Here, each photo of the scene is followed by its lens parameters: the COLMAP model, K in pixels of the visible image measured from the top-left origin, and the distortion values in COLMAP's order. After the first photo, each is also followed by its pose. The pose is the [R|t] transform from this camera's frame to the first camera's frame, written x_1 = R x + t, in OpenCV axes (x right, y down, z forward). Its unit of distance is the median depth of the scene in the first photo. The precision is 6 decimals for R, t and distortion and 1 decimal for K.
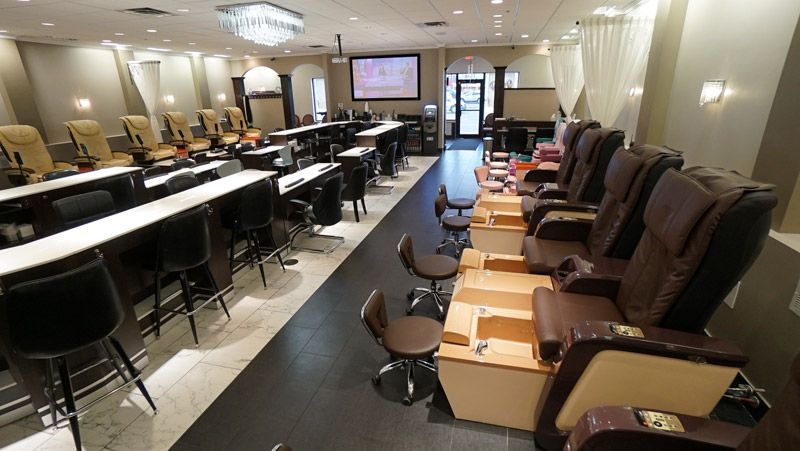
lens RADIAL K [[383.6, 0, 398.8], [0, 383.6, 226.4], [0, 0, 1]] dist [-0.053558, 0.023796]
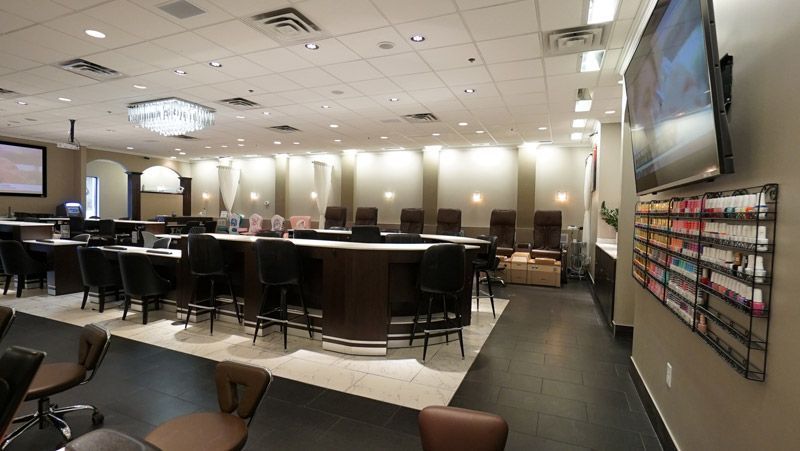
lens RADIAL K [[383.6, 0, 398.8], [0, 383.6, 226.4], [0, 0, 1]] dist [-0.053558, 0.023796]
pose [[0.144598, -0.012867, 0.989407, -0.897895], [0.310412, 0.950029, -0.033011, 0.008963], [-0.939540, 0.311897, 0.141367, 0.207668]]
